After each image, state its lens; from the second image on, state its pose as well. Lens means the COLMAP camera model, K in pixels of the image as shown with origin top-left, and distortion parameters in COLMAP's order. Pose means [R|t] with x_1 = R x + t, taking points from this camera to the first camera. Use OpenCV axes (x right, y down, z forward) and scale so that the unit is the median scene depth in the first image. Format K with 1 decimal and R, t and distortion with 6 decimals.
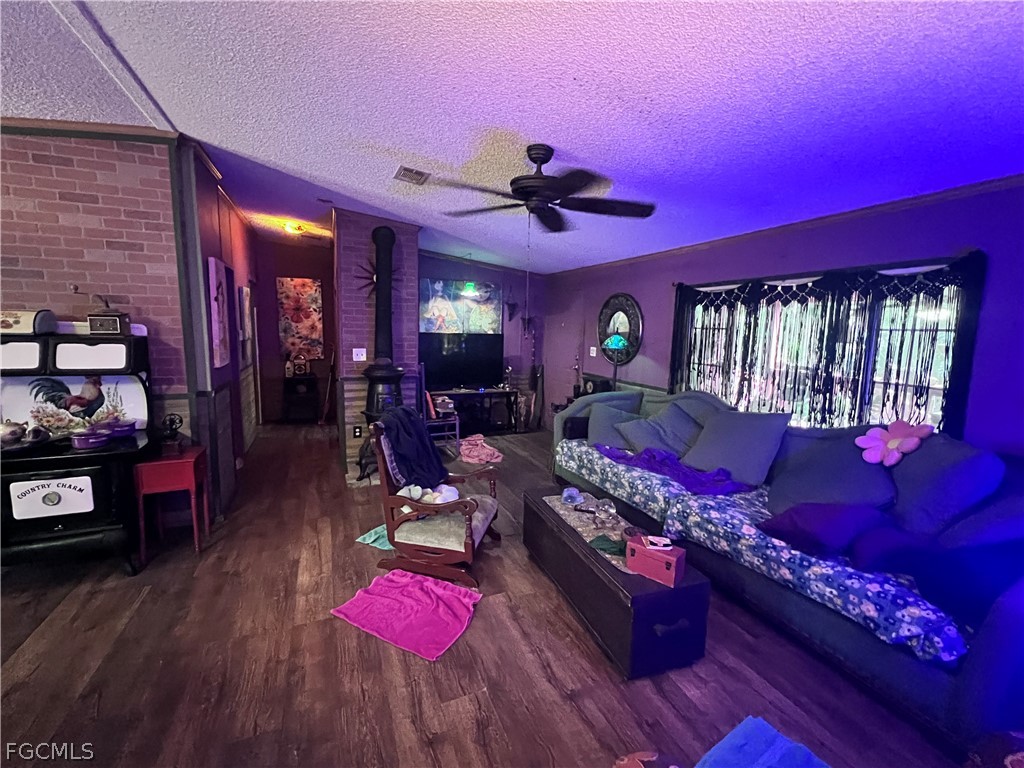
lens RADIAL K [[442.2, 0, 512.0], [0, 442.2, 384.0], [0, 0, 1]] dist [0.001323, 0.000129]
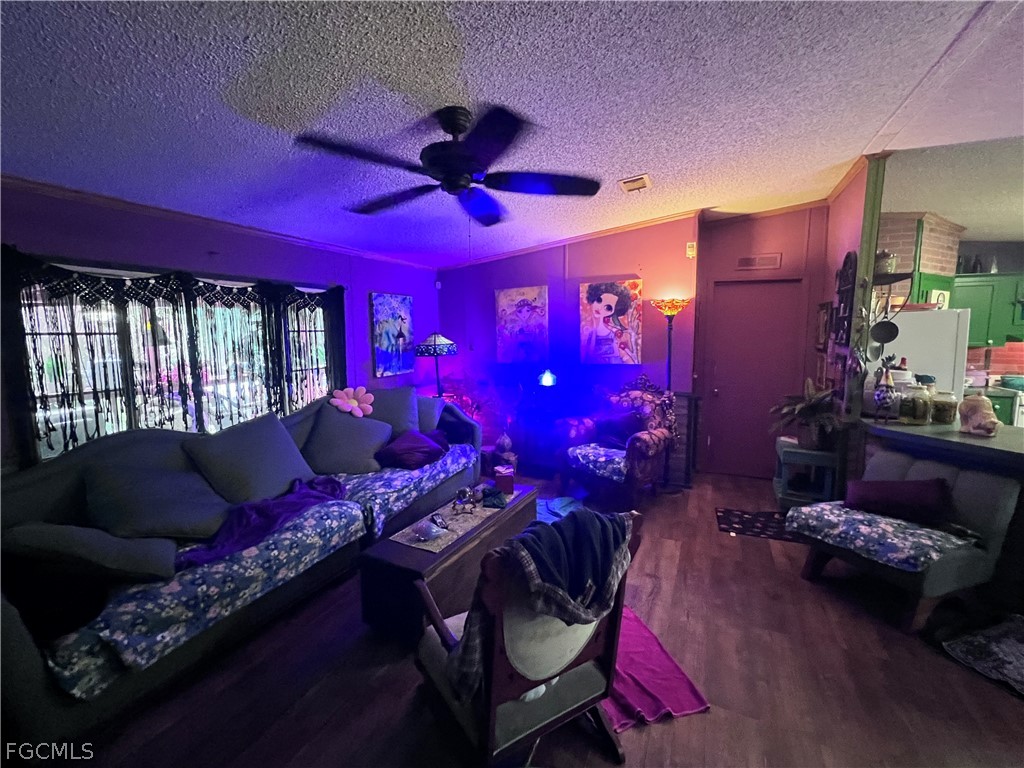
lens RADIAL K [[442.2, 0, 512.0], [0, 442.2, 384.0], [0, 0, 1]] dist [0.001323, 0.000129]
pose [[-0.675995, -0.101100, 0.729938, -0.536728], [0.088803, 0.972149, 0.216888, -0.181018], [-0.731536, 0.211435, -0.648190, 1.285564]]
